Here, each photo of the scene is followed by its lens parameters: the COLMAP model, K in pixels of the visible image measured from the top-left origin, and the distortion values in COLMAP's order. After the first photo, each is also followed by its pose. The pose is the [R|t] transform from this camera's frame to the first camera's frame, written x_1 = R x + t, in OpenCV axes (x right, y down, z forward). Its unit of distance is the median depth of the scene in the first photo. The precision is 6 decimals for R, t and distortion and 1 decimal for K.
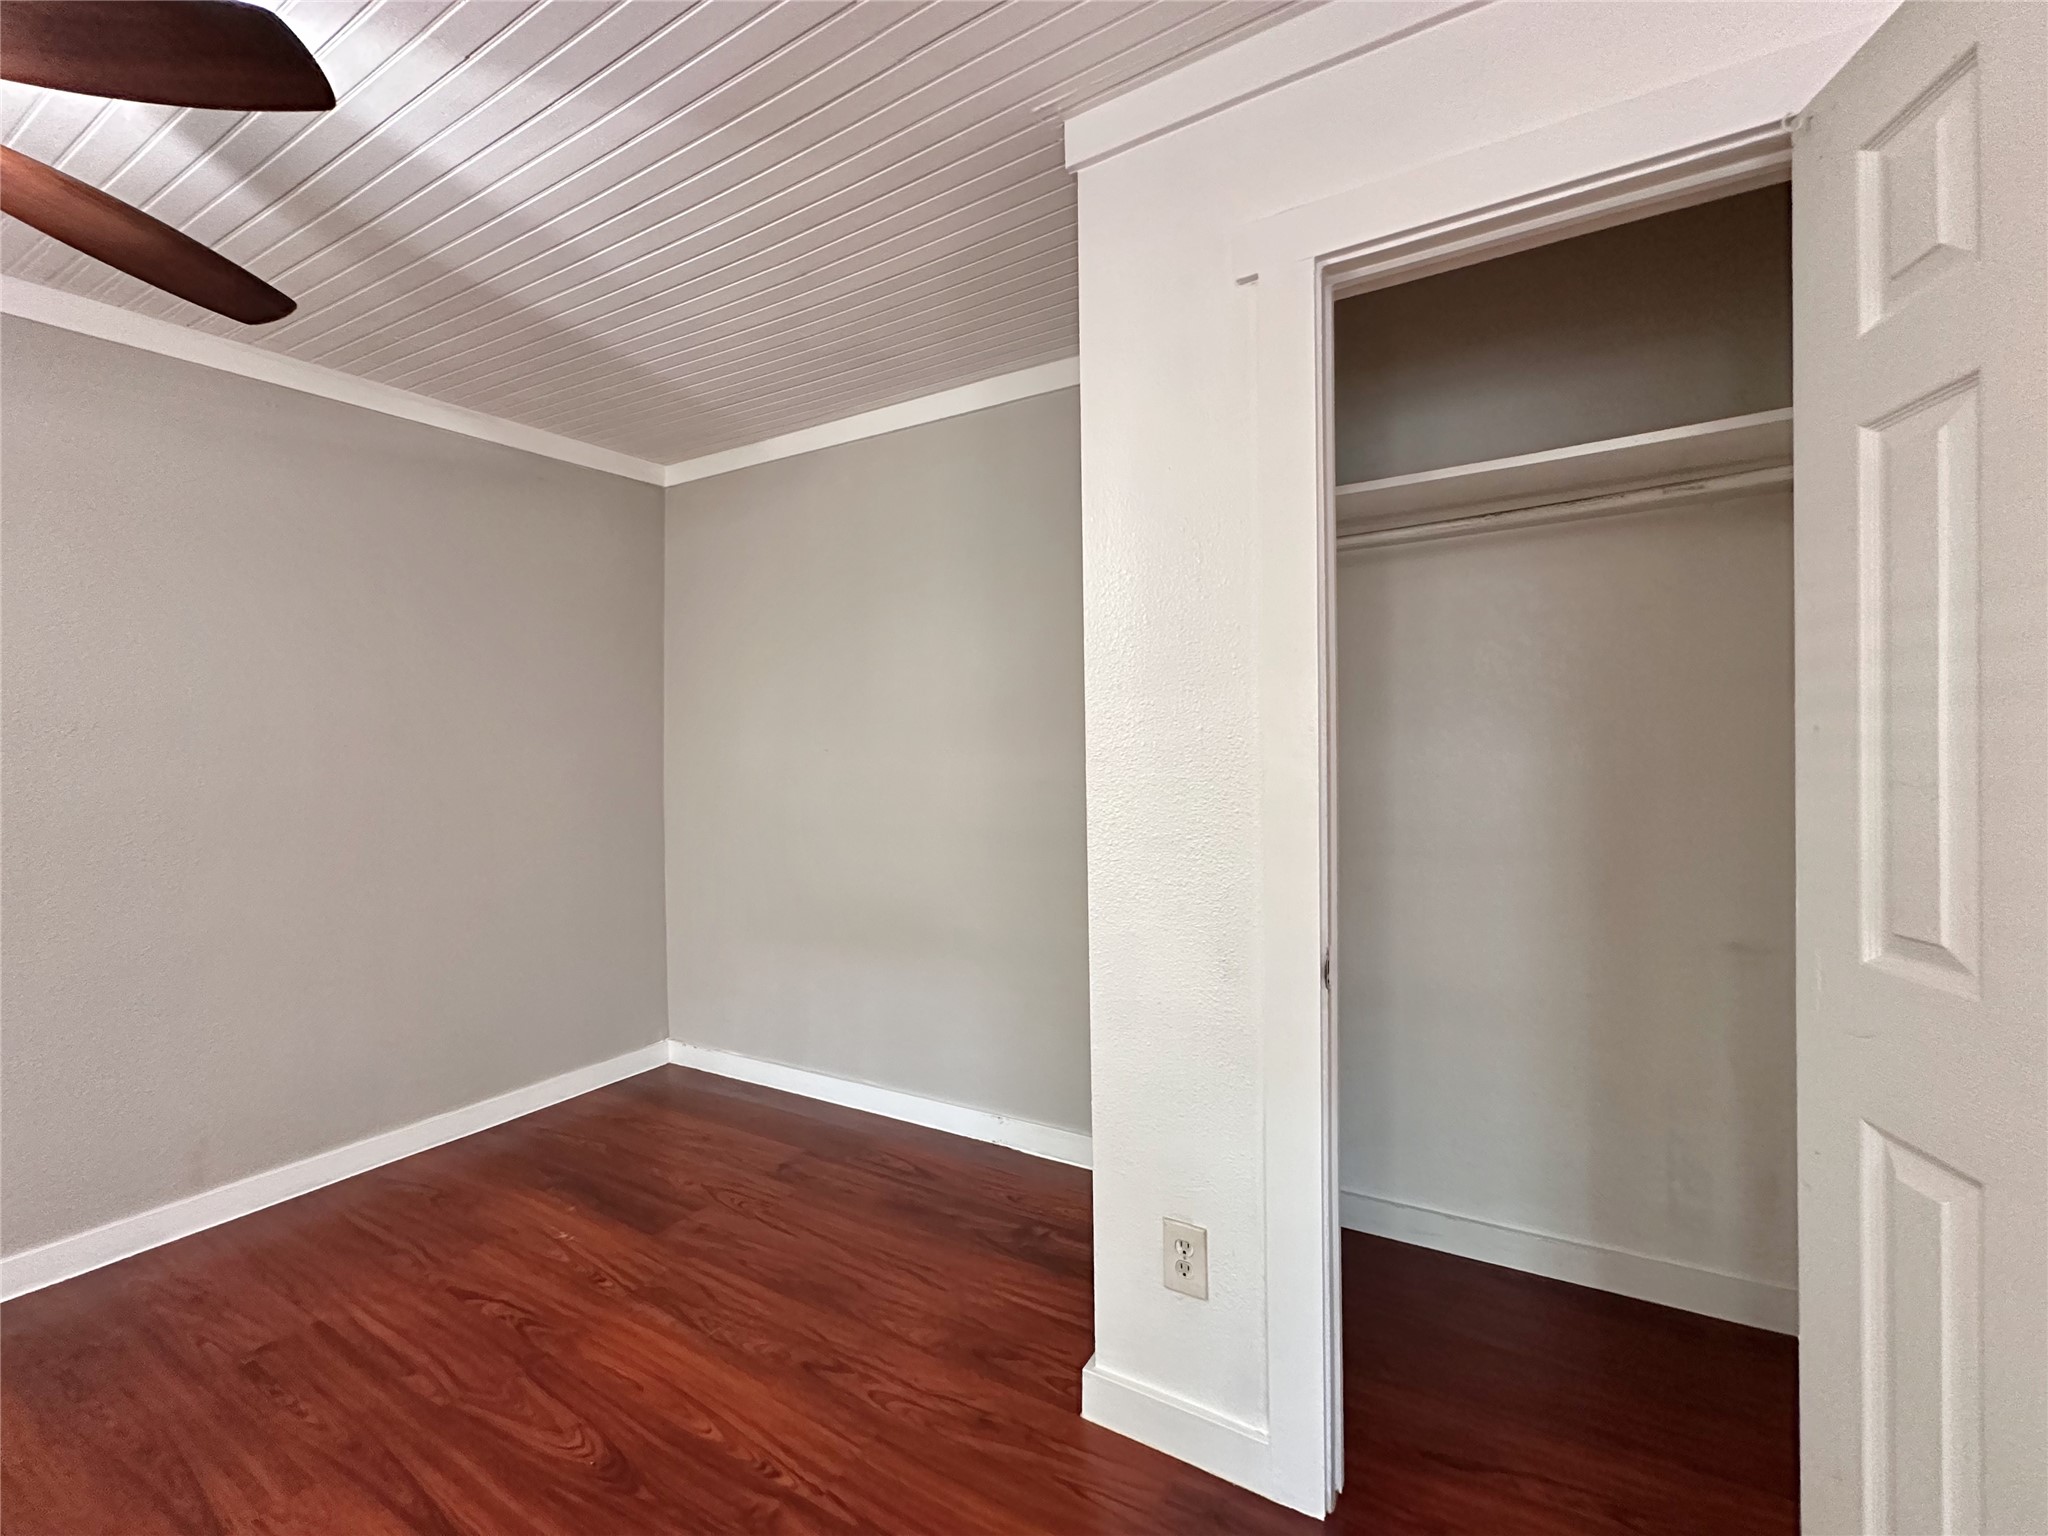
lens RADIAL K [[822.9, 0, 1024.0], [0, 822.9, 768.0], [0, 0, 1]] dist [-0.003393, 0.000937]
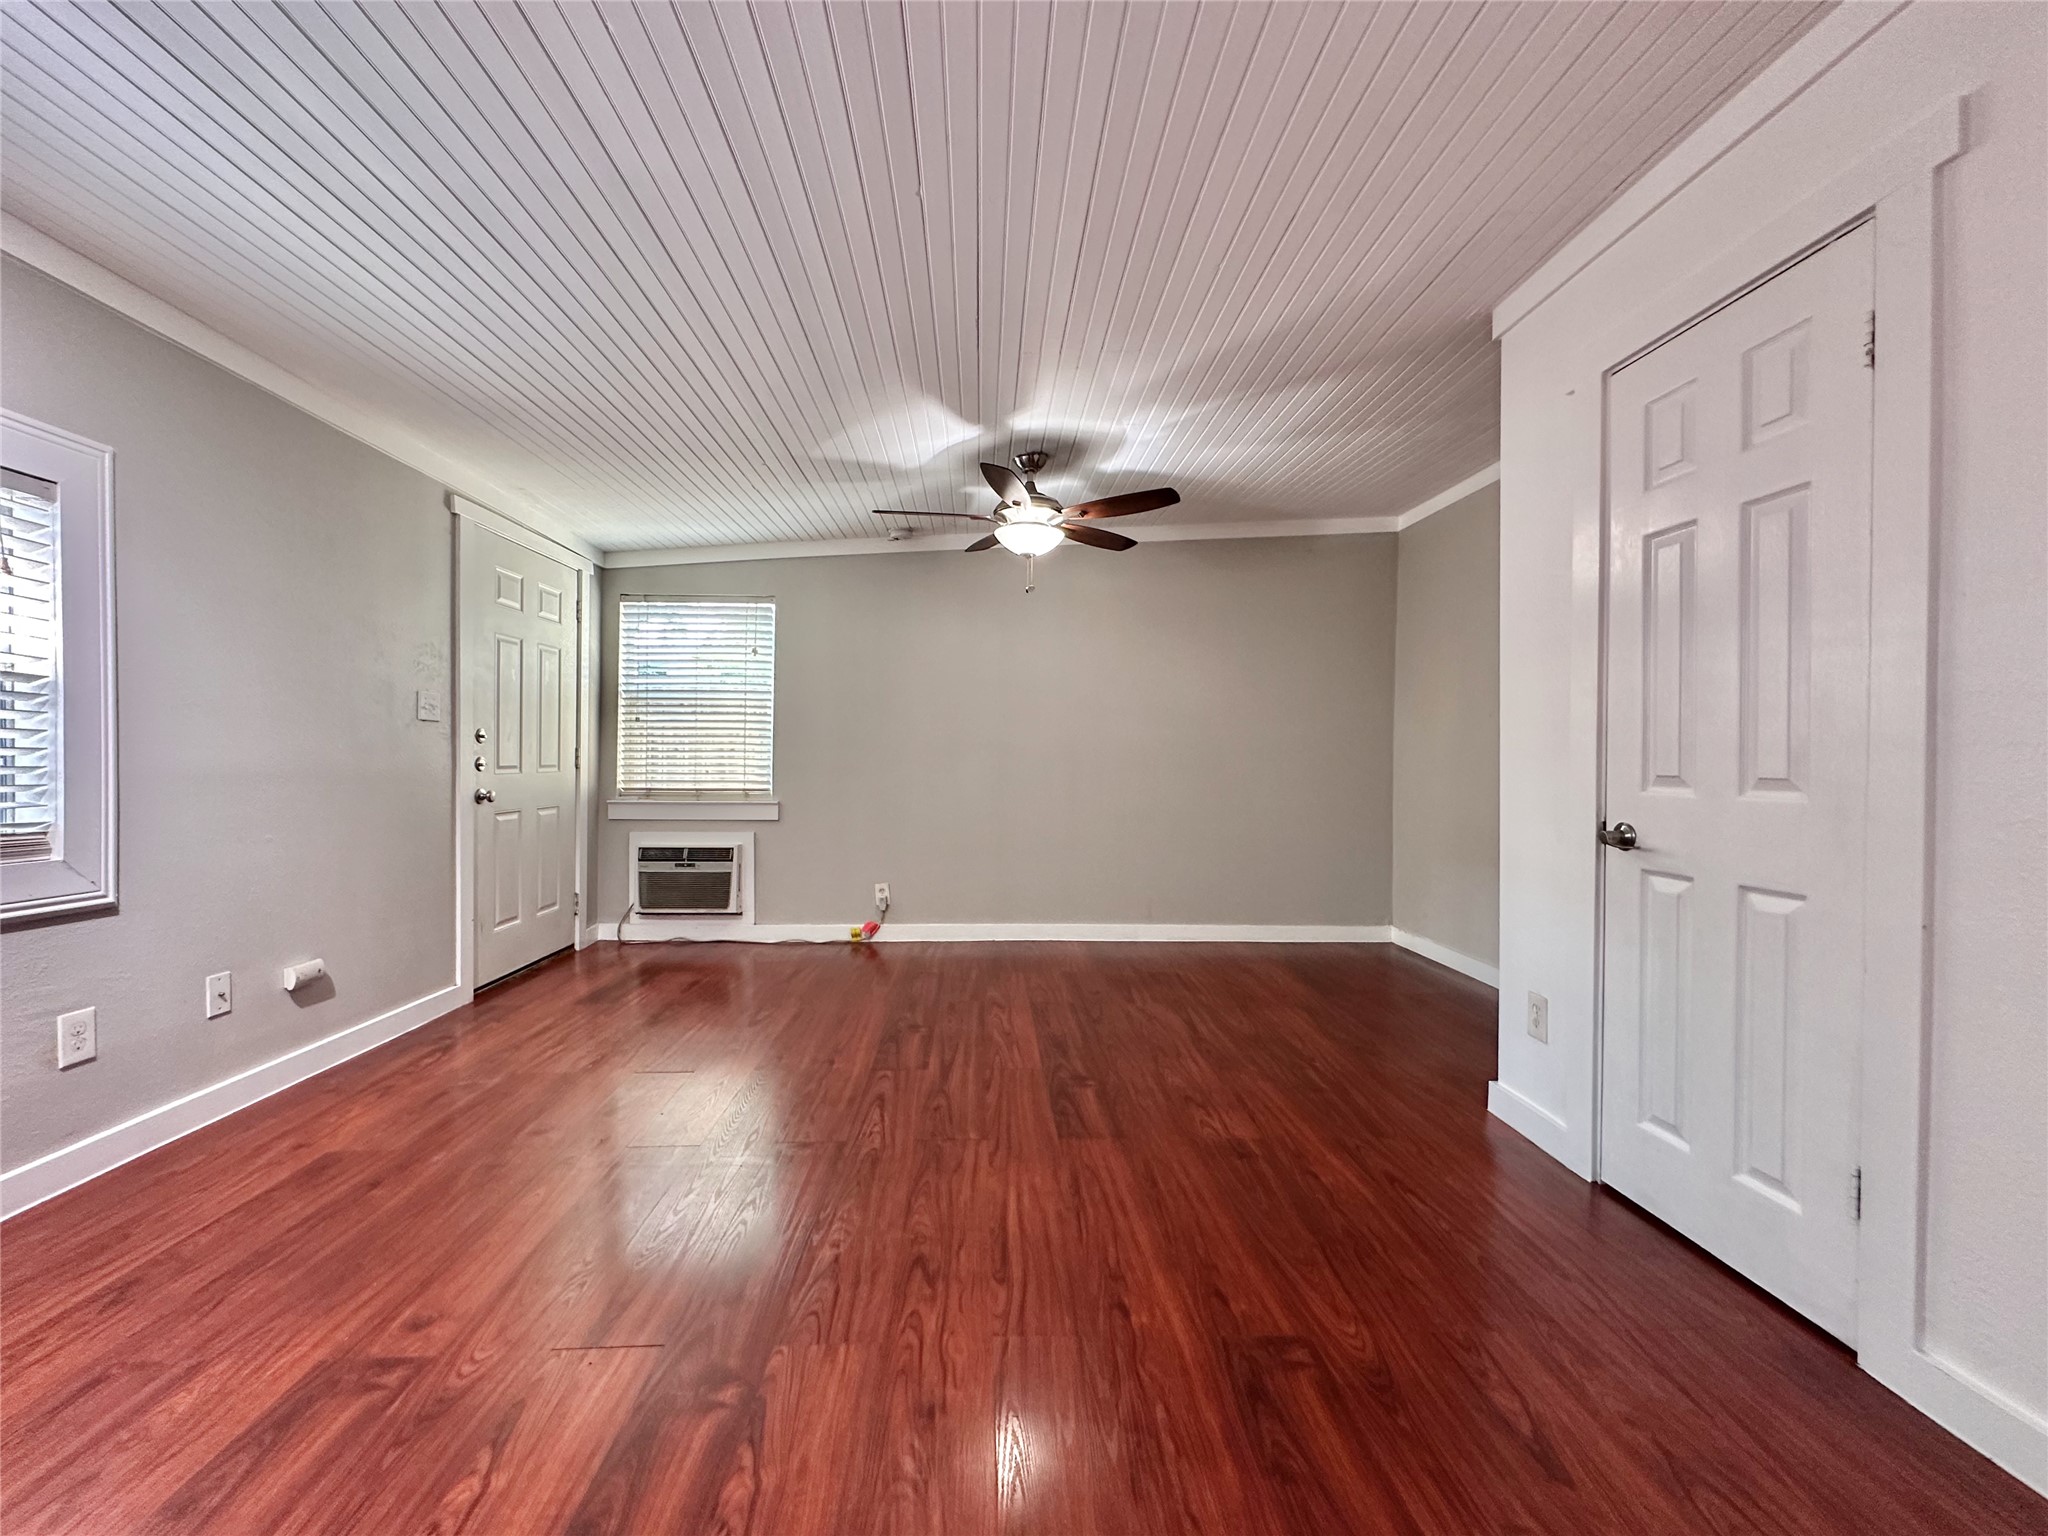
lens RADIAL K [[822.9, 0, 1024.0], [0, 822.9, 768.0], [0, 0, 1]] dist [-0.003393, 0.000937]
pose [[0.532617, 0.023905, -0.846019, 0.868286], [-0.013890, 0.999713, 0.019503, 0.087919], [0.846242, 0.001364, 0.532796, -0.591629]]
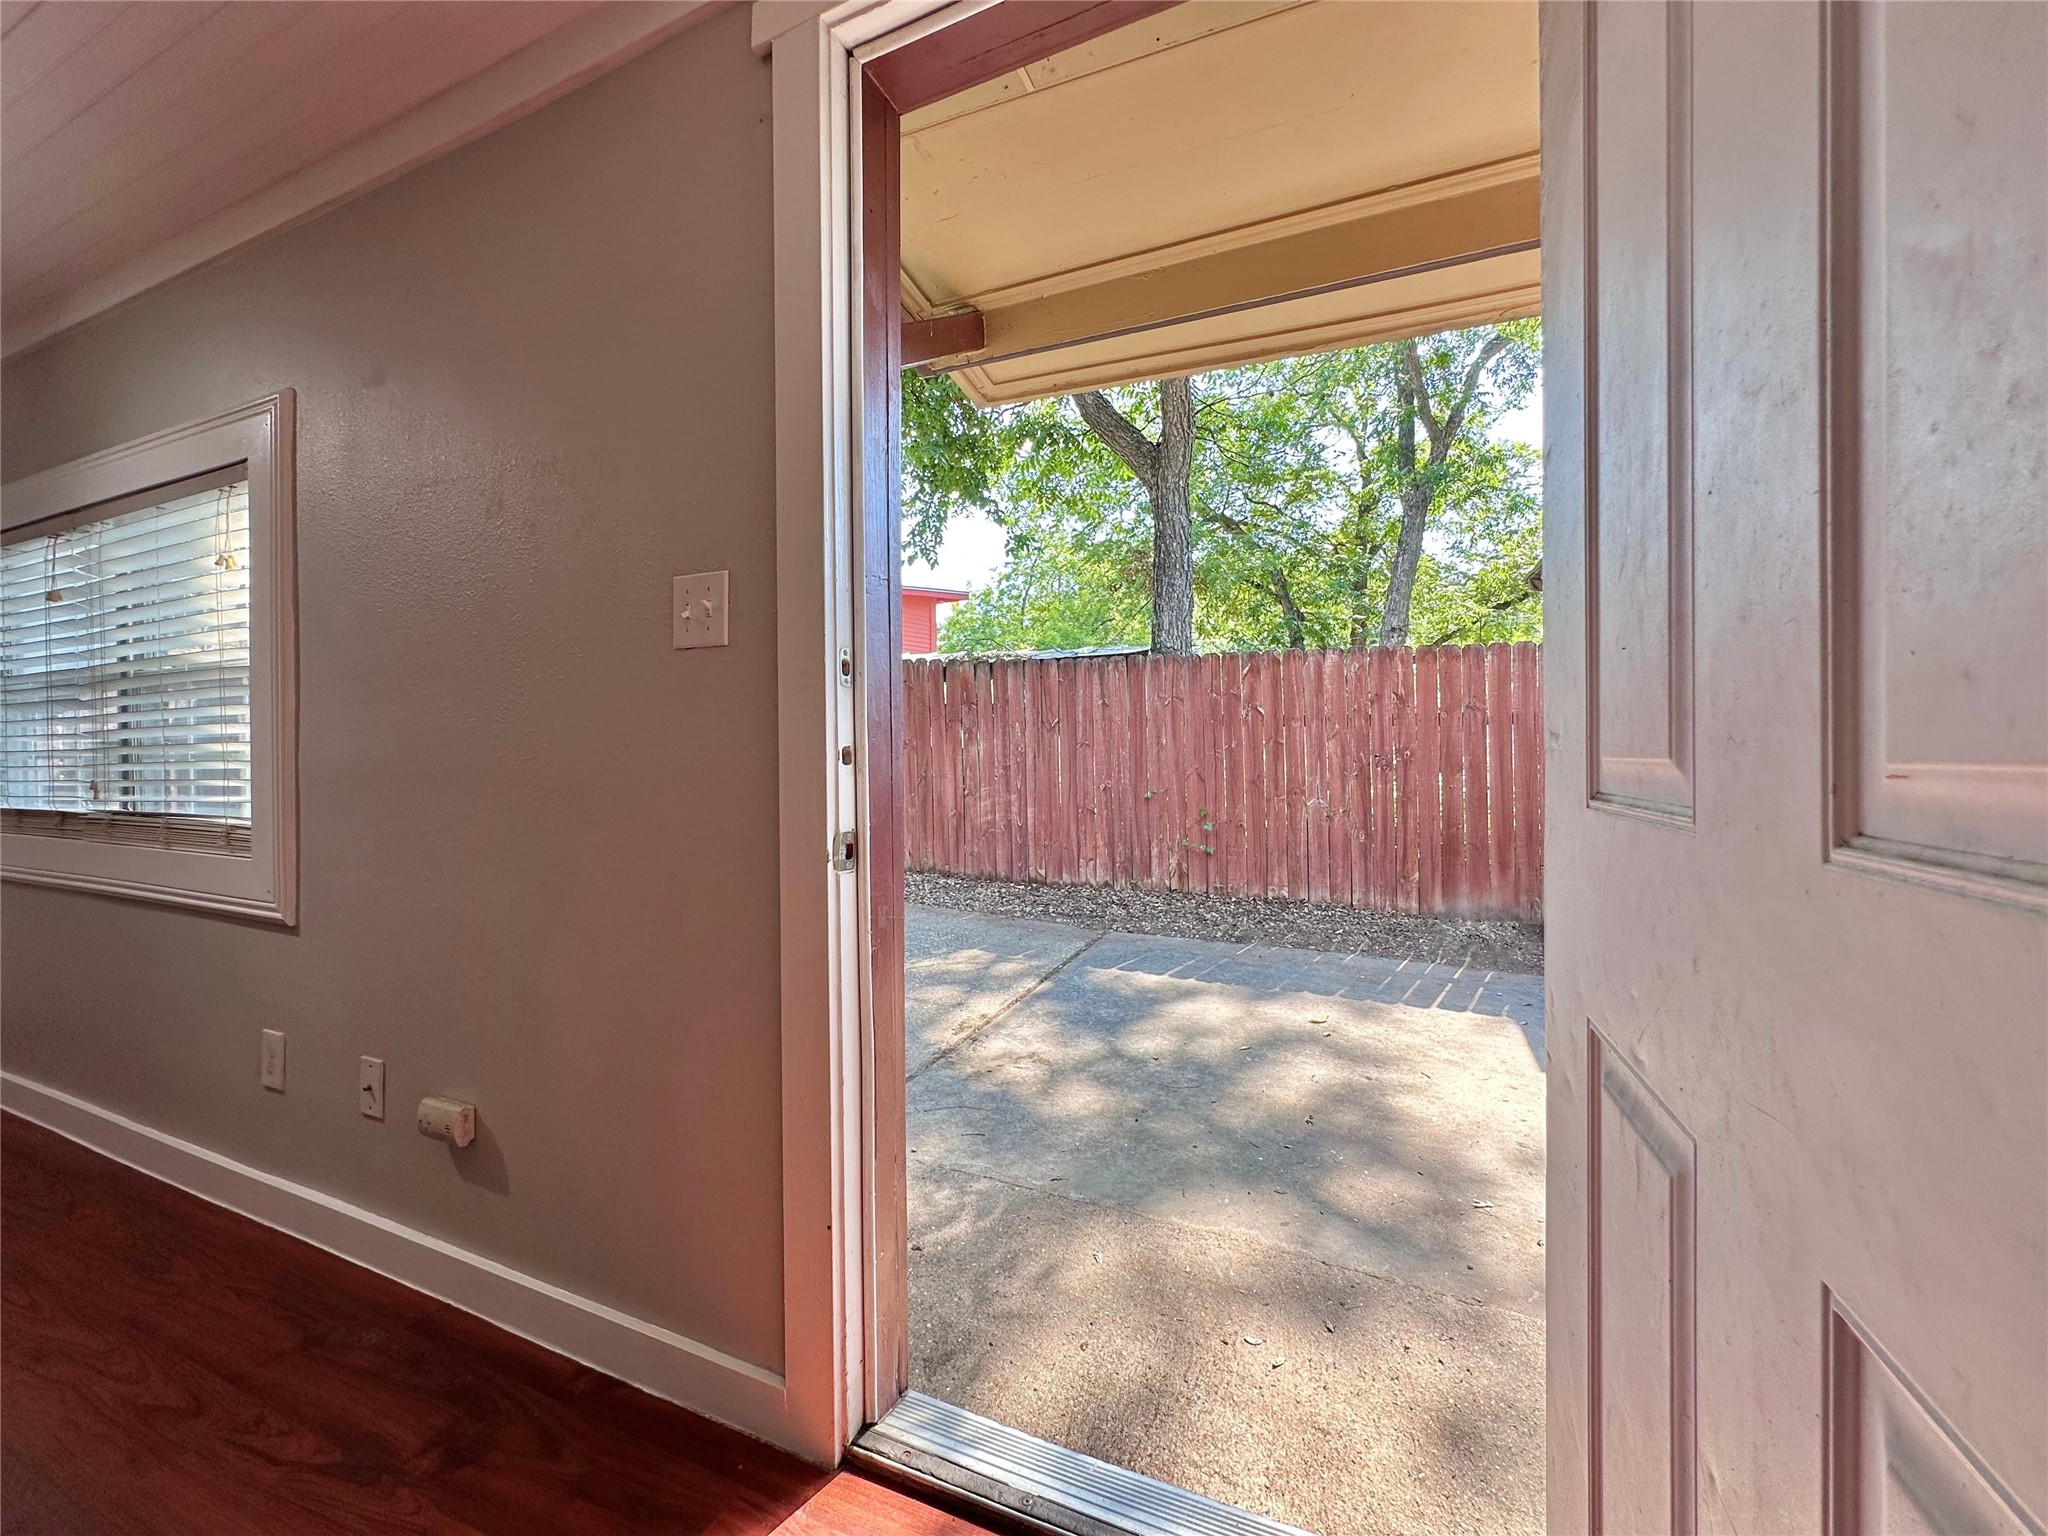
lens RADIAL K [[822.9, 0, 1024.0], [0, 822.9, 768.0], [0, 0, 1]] dist [-0.003393, 0.000937]
pose [[-0.995263, 0.020984, -0.094933, -1.752236], [0.018699, 0.999515, 0.024890, 0.128615], [0.095409, 0.022997, -0.995172, 0.039935]]
